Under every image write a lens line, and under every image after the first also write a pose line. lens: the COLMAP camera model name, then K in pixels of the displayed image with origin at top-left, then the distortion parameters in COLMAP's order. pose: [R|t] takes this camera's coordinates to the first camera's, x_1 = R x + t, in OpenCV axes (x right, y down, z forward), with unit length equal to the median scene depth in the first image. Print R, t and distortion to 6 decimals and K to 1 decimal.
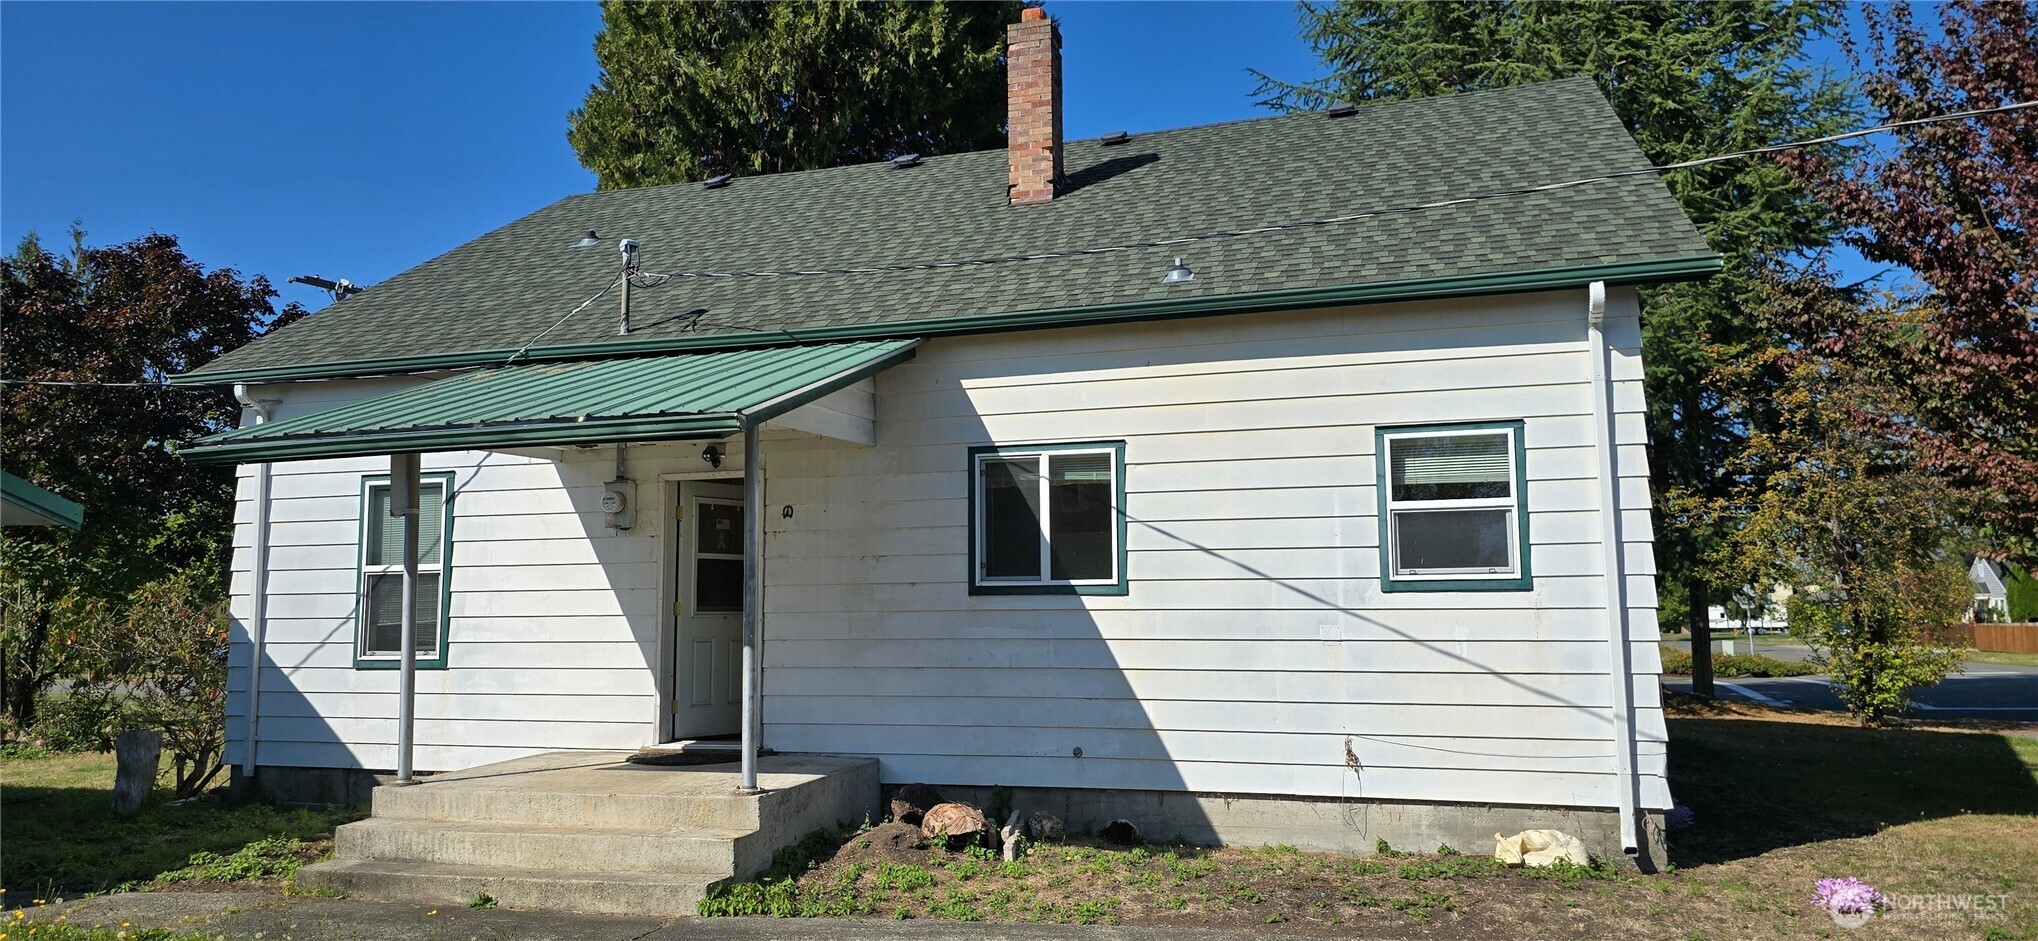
lens RADIAL K [[1349.4, 0, 956.4], [0, 1349.4, 466.2], [0, 0, 1]] dist [0.200463, -0.464894]
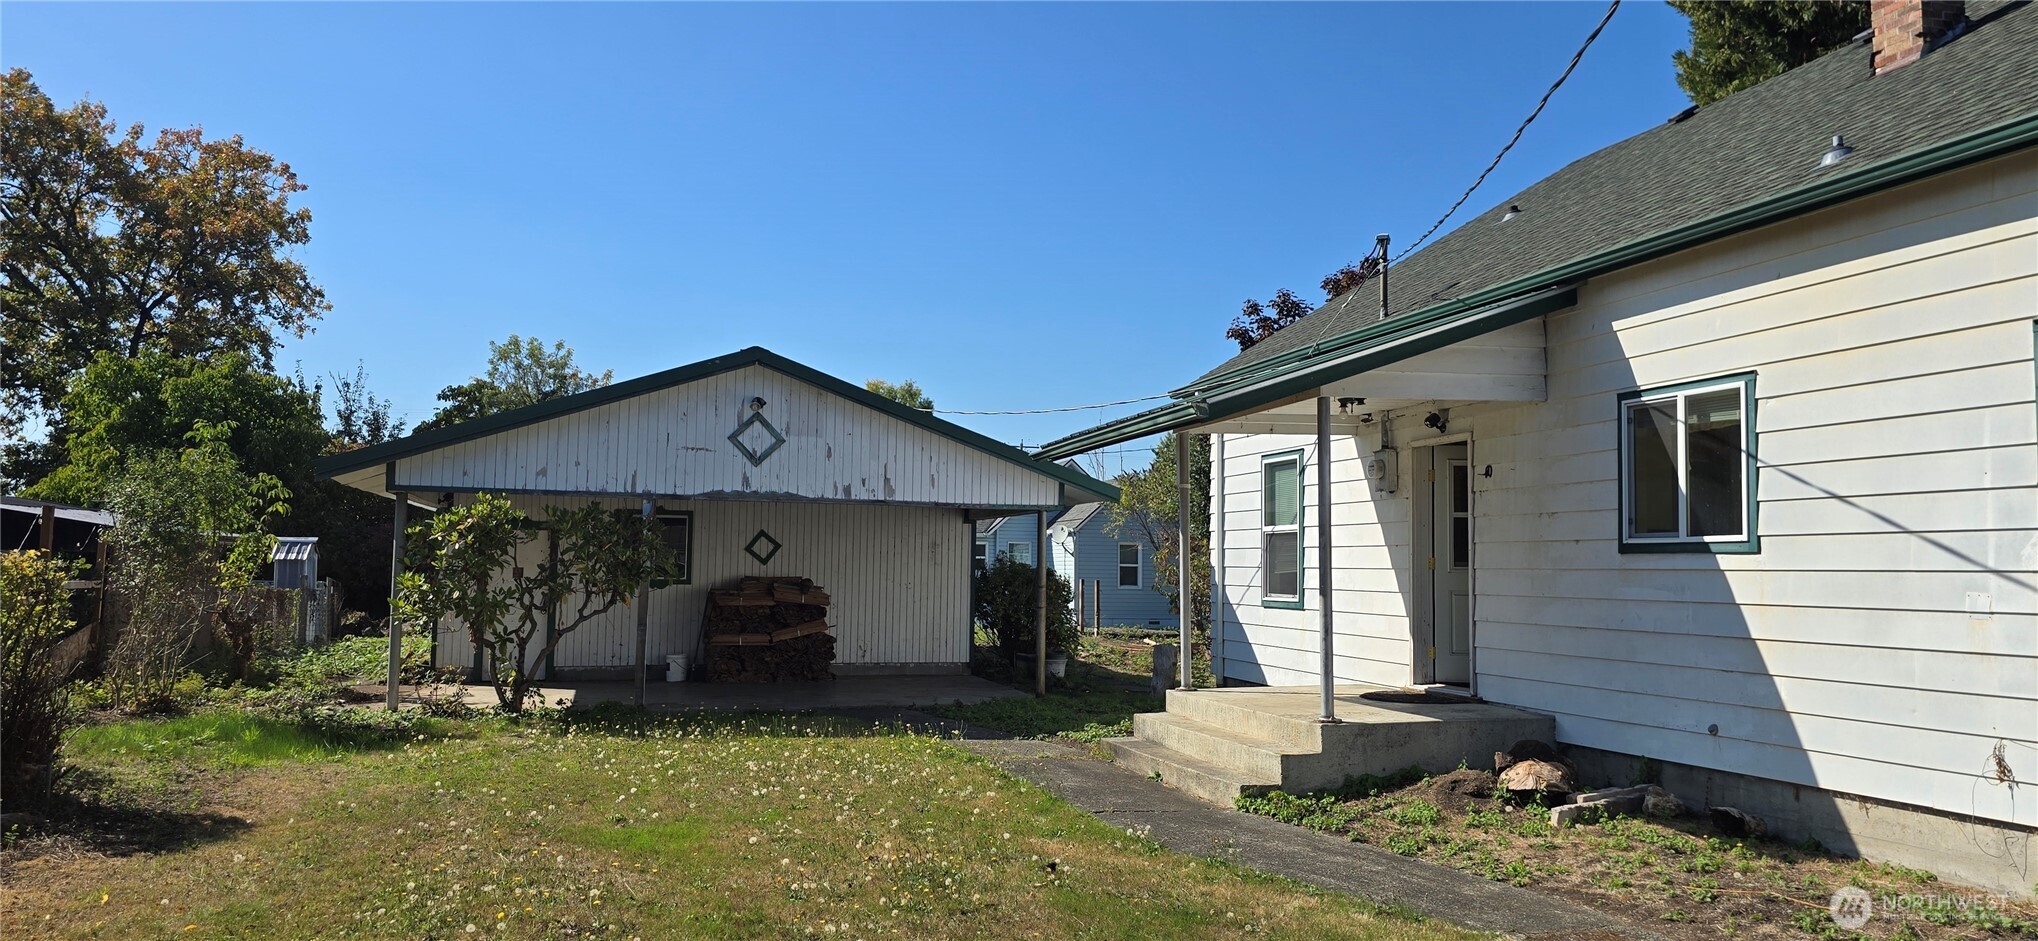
lens RADIAL K [[1339.1, 0, 1019.0], [0, 1339.1, 470.5], [0, 0, 1]] dist [0.060126, -0.059977]
pose [[0.561973, -0.046889, -0.825826, 0.562492], [0.074222, 0.997223, -0.006113, 0.013901], [0.823819, -0.057859, 0.563892, 0.140275]]
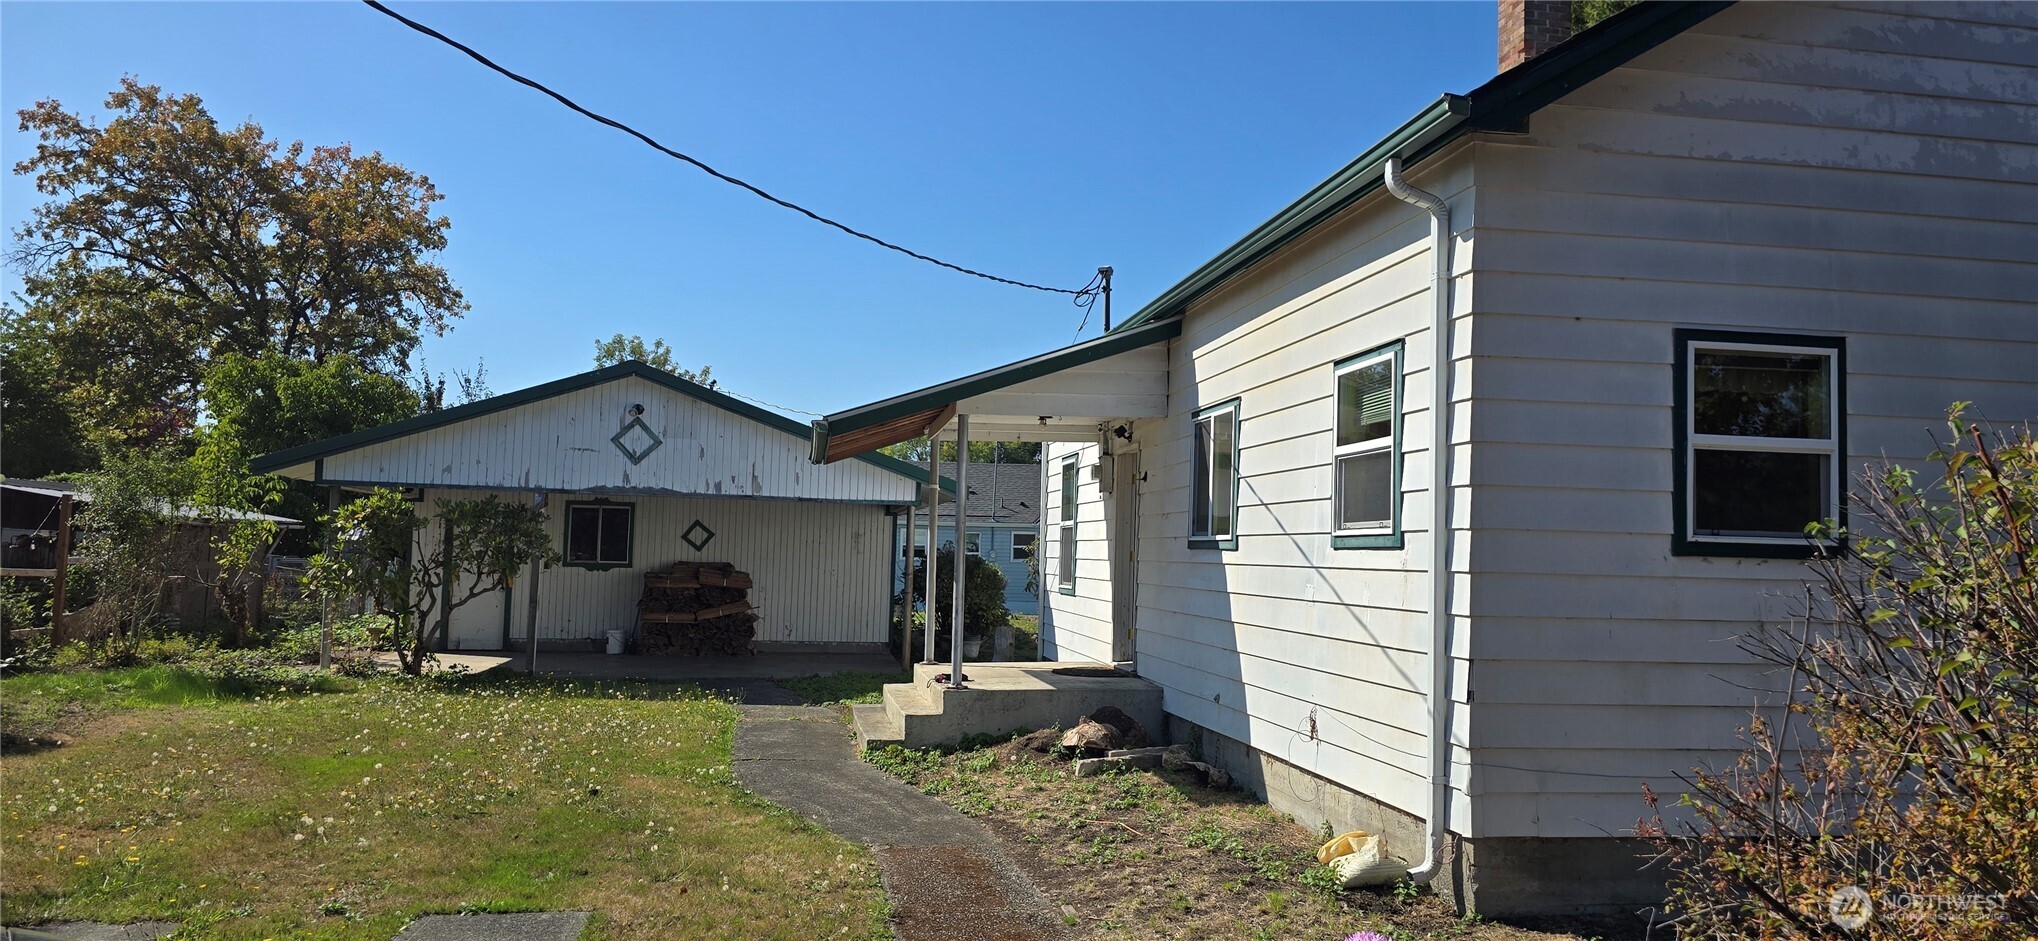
lens RADIAL K [[1339.1, 0, 1019.0], [0, 1339.1, 470.5], [0, 0, 1]] dist [0.060126, -0.059977]
pose [[0.464699, -0.037404, -0.884678, 0.926785], [0.067740, 0.997681, -0.006599, 0.030852], [0.882874, -0.056862, 0.466155, 0.388740]]
